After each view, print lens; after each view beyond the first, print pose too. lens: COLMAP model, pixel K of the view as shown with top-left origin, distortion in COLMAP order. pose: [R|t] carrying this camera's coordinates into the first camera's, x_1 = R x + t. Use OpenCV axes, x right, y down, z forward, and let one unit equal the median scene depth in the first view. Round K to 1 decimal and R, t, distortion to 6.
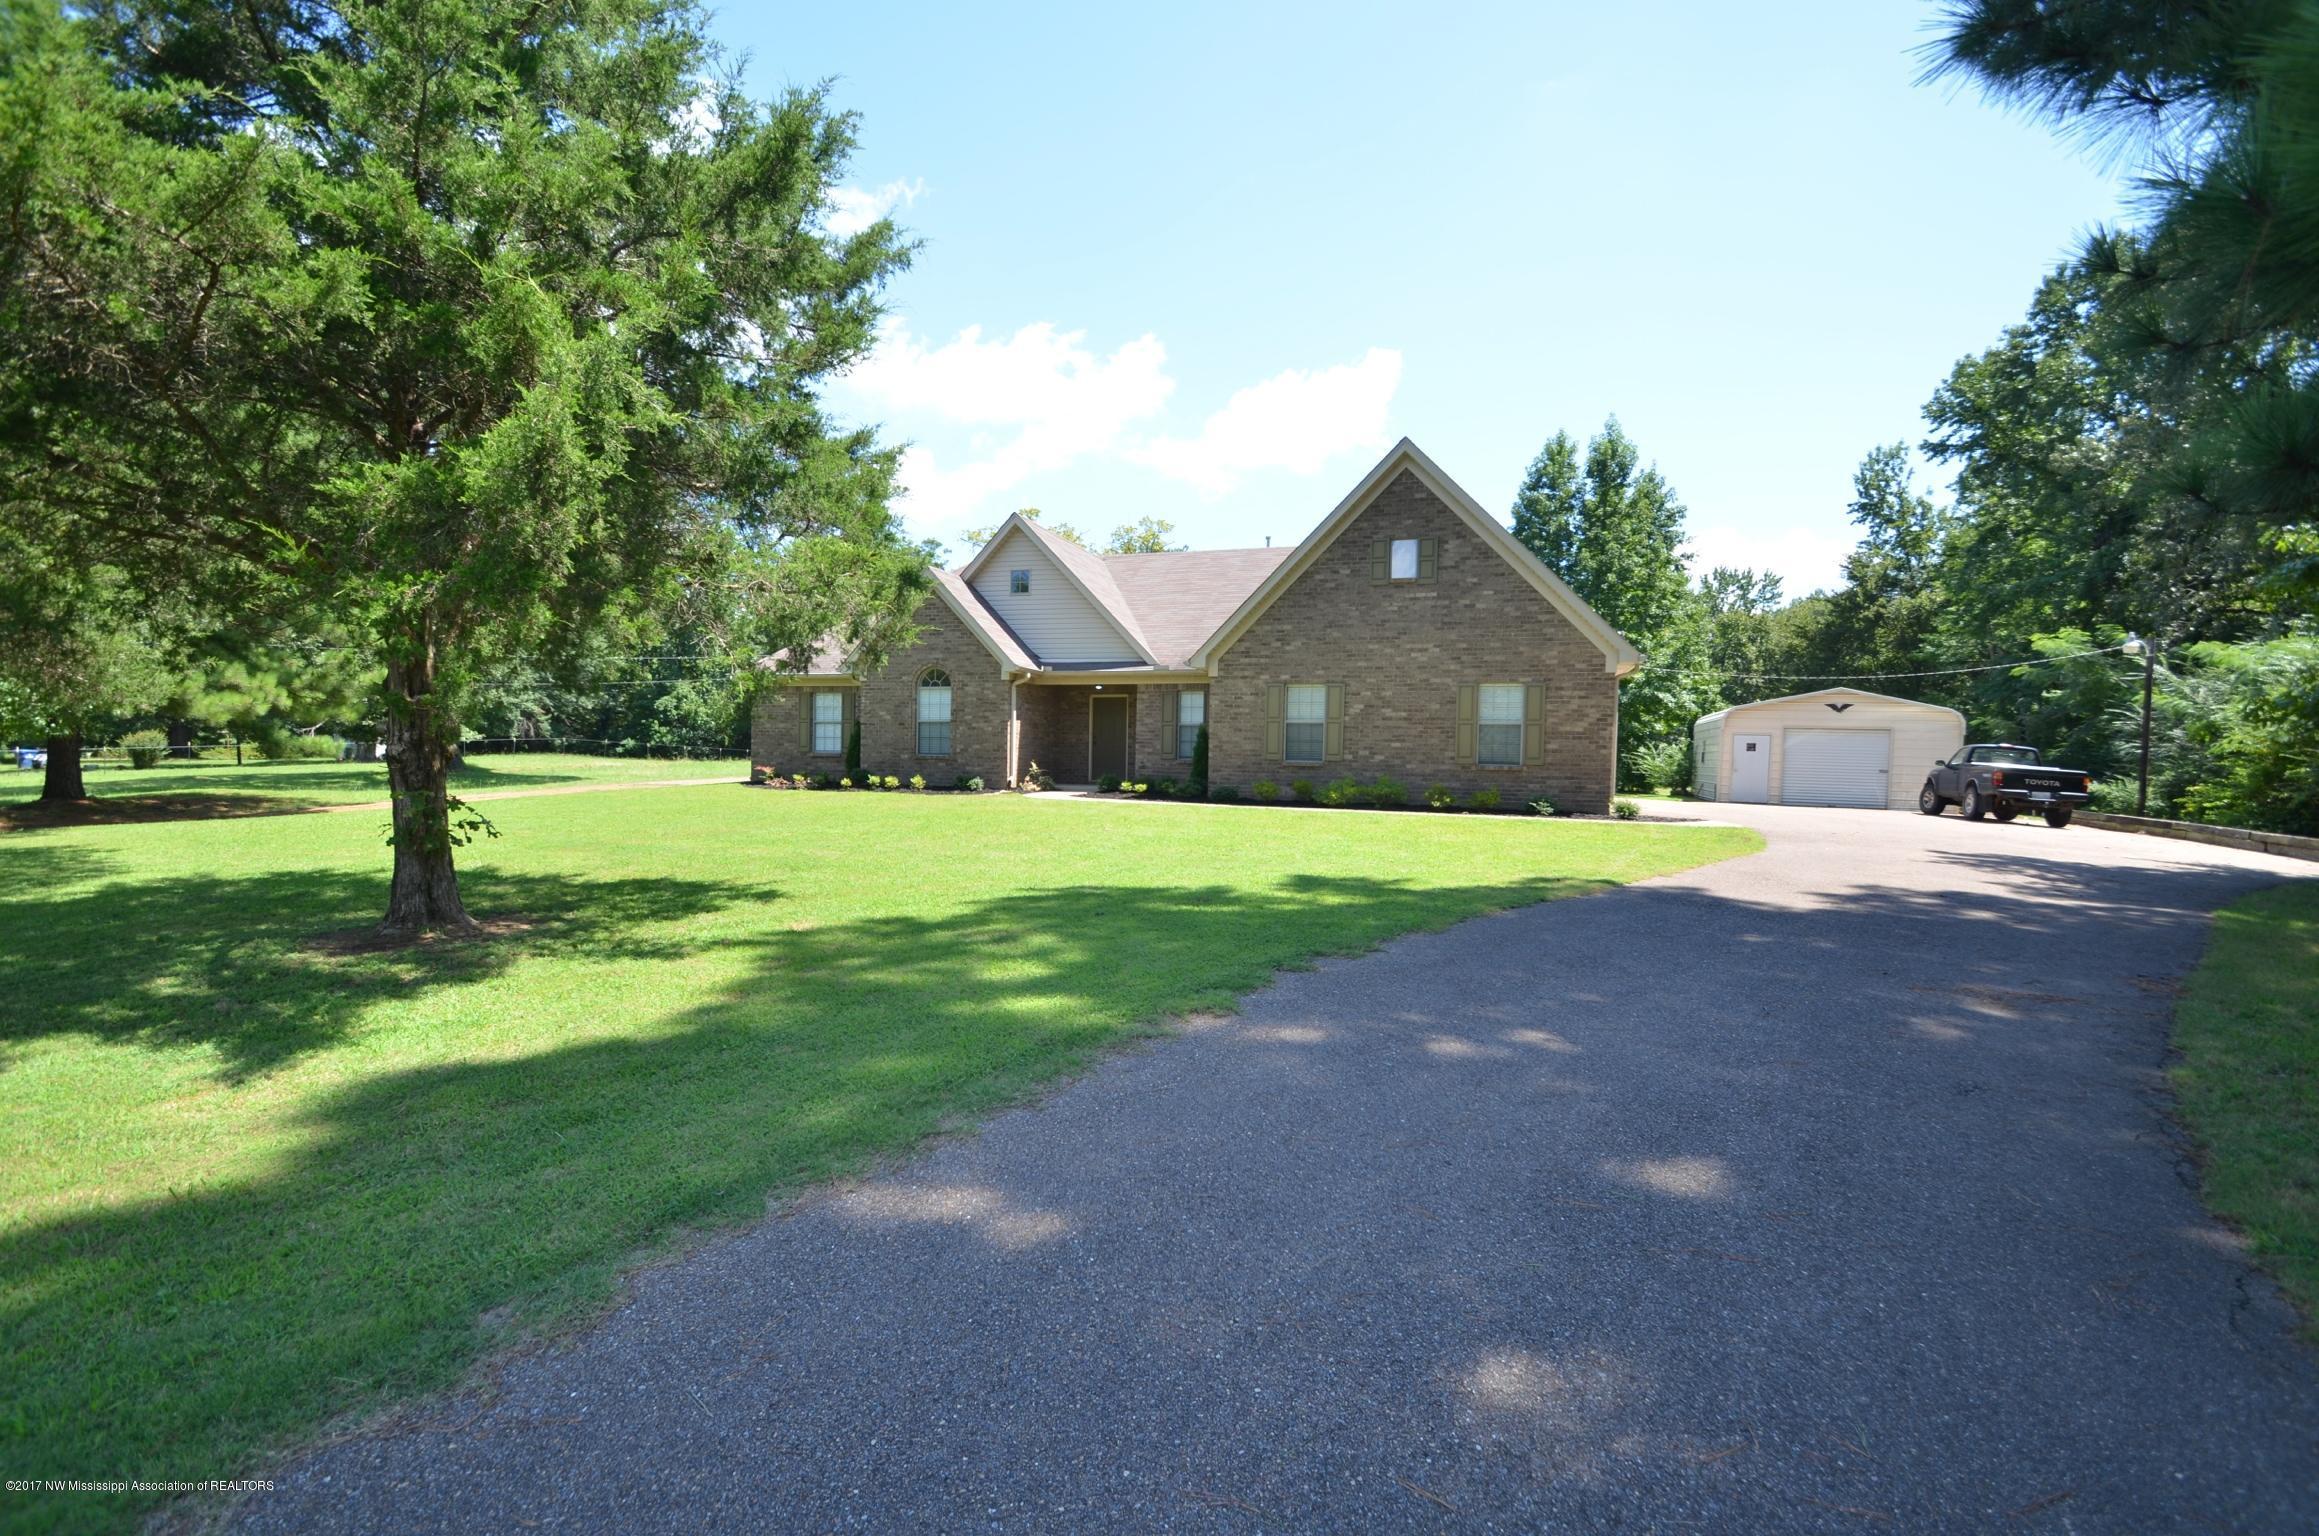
lens RADIAL K [[1006.5, 0, 1159.5], [0, 1006.5, 768.0], [0, 0, 1]] dist [0.000257, -0.000003]
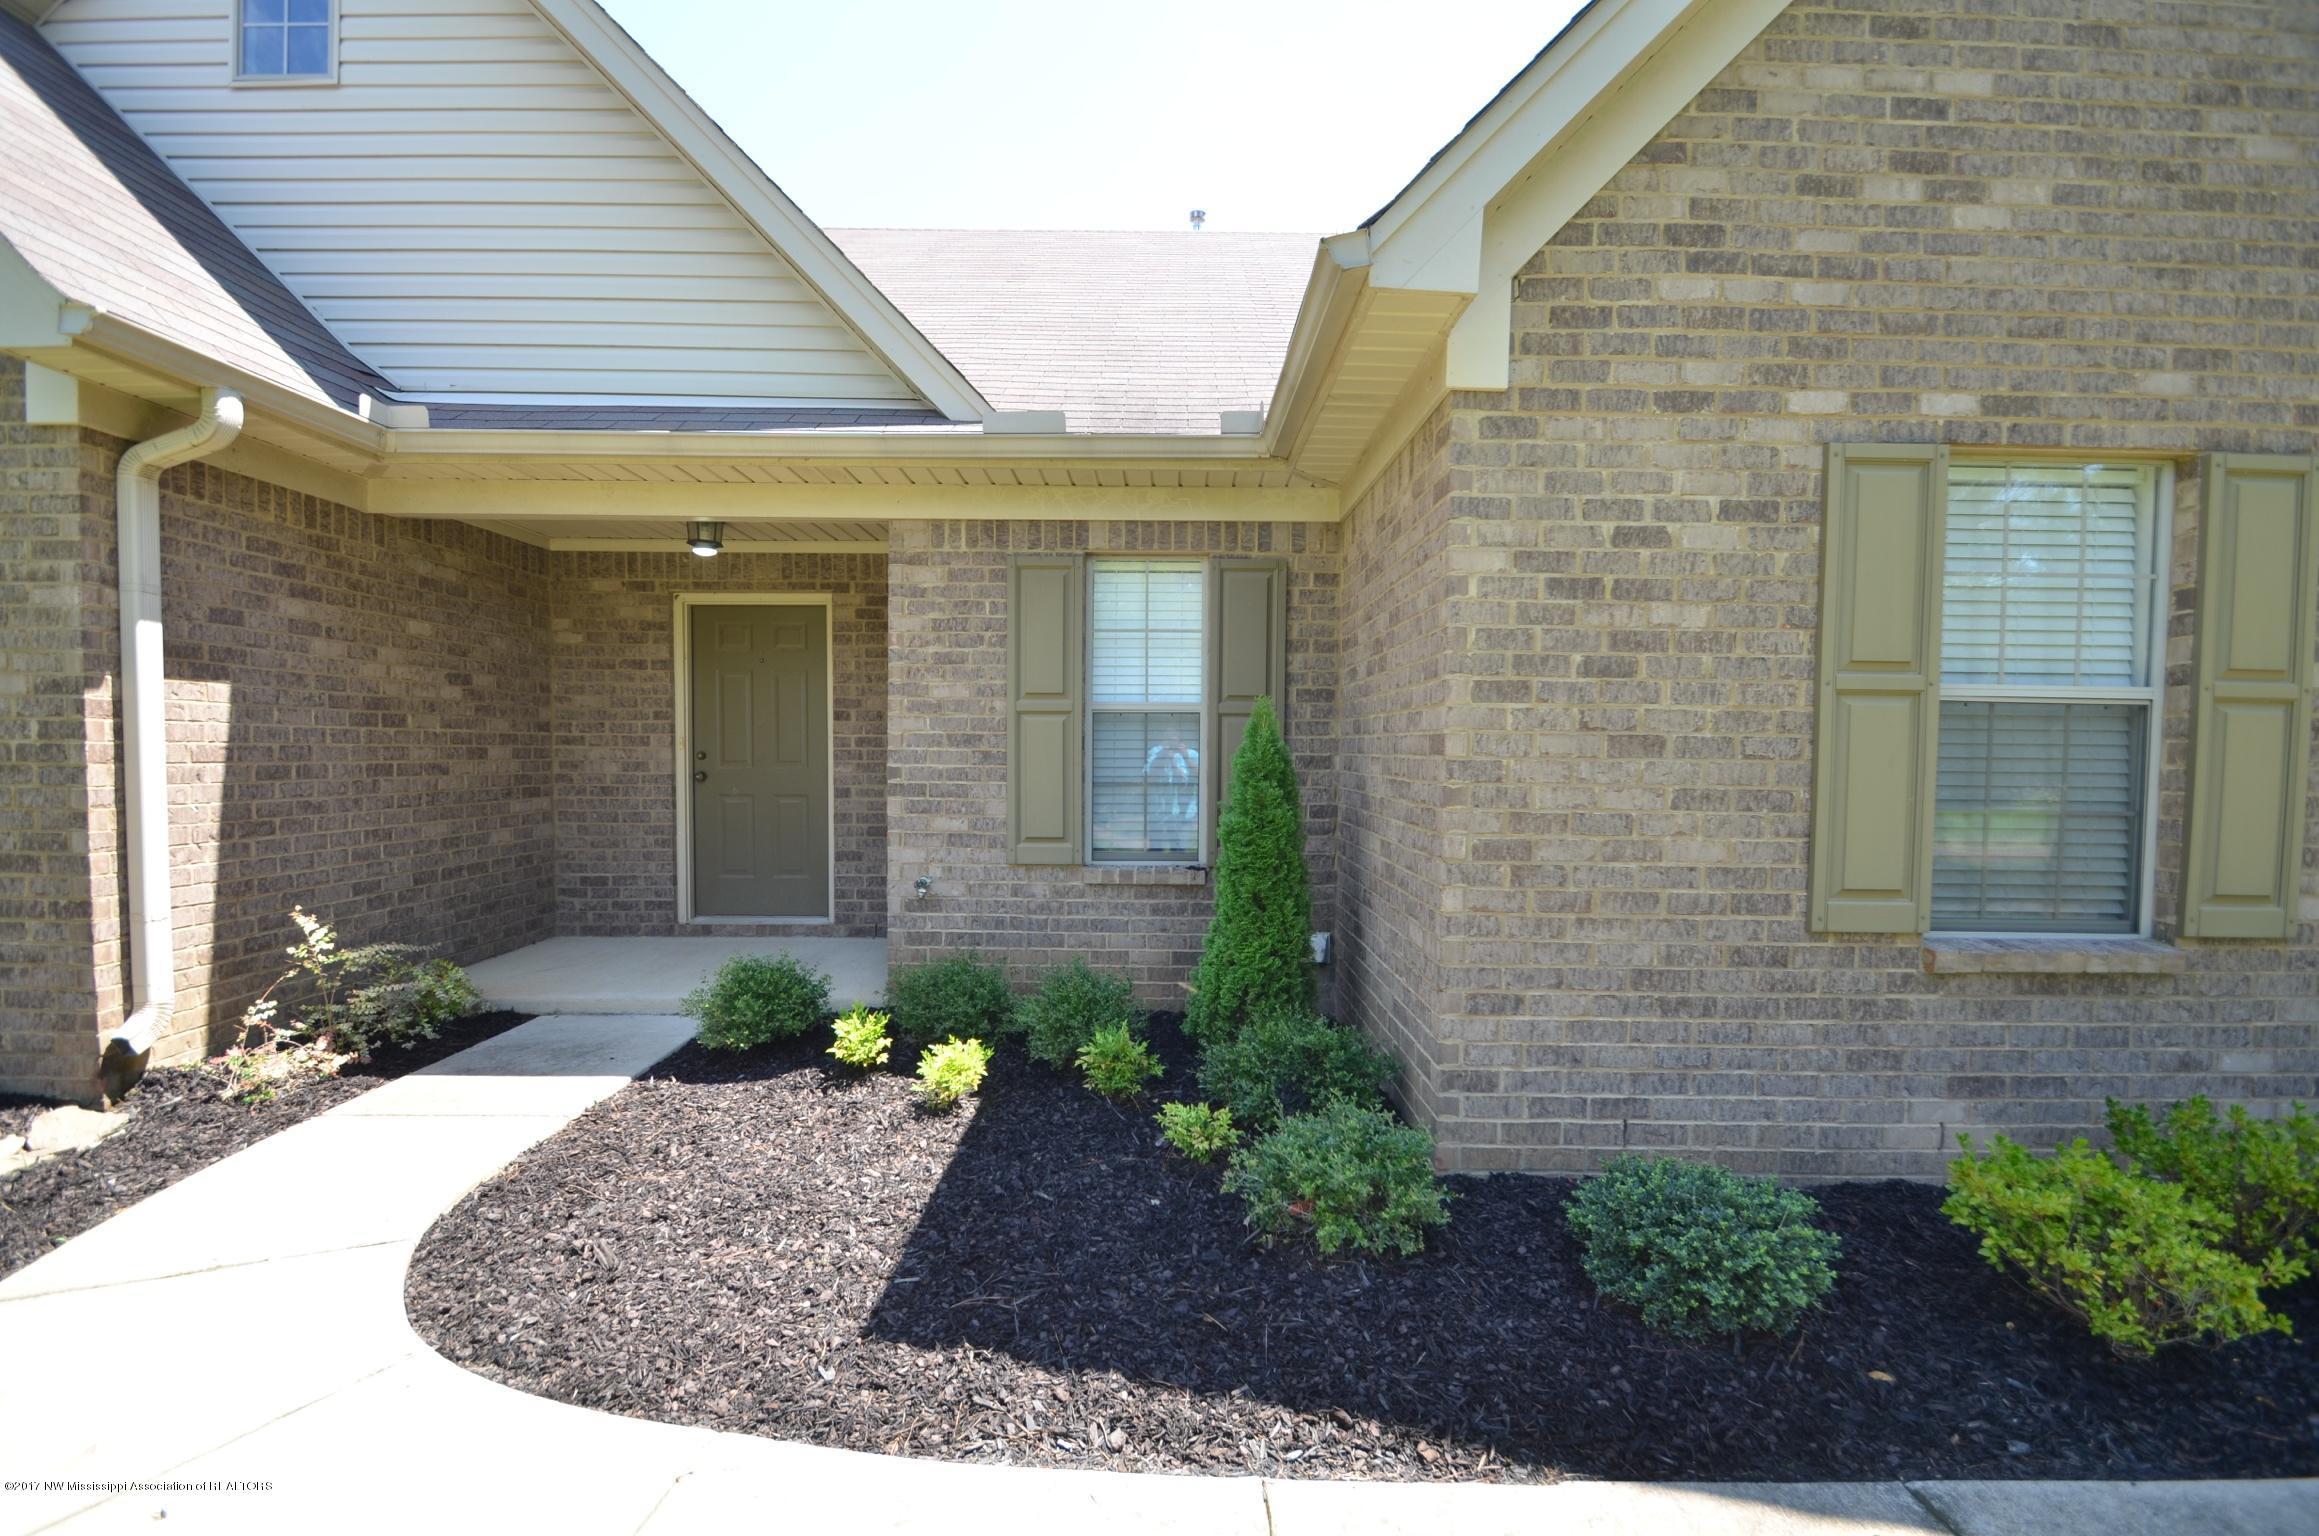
lens RADIAL K [[1006.5, 0, 1159.5], [0, 1006.5, 768.0], [0, 0, 1]] dist [0.000257, -0.000003]
pose [[0.951064, -0.015617, 0.308600, -0.035613], [0.011060, 0.999803, 0.016510, -0.033675], [-0.308797, -0.012289, 0.951049, 0.788374]]
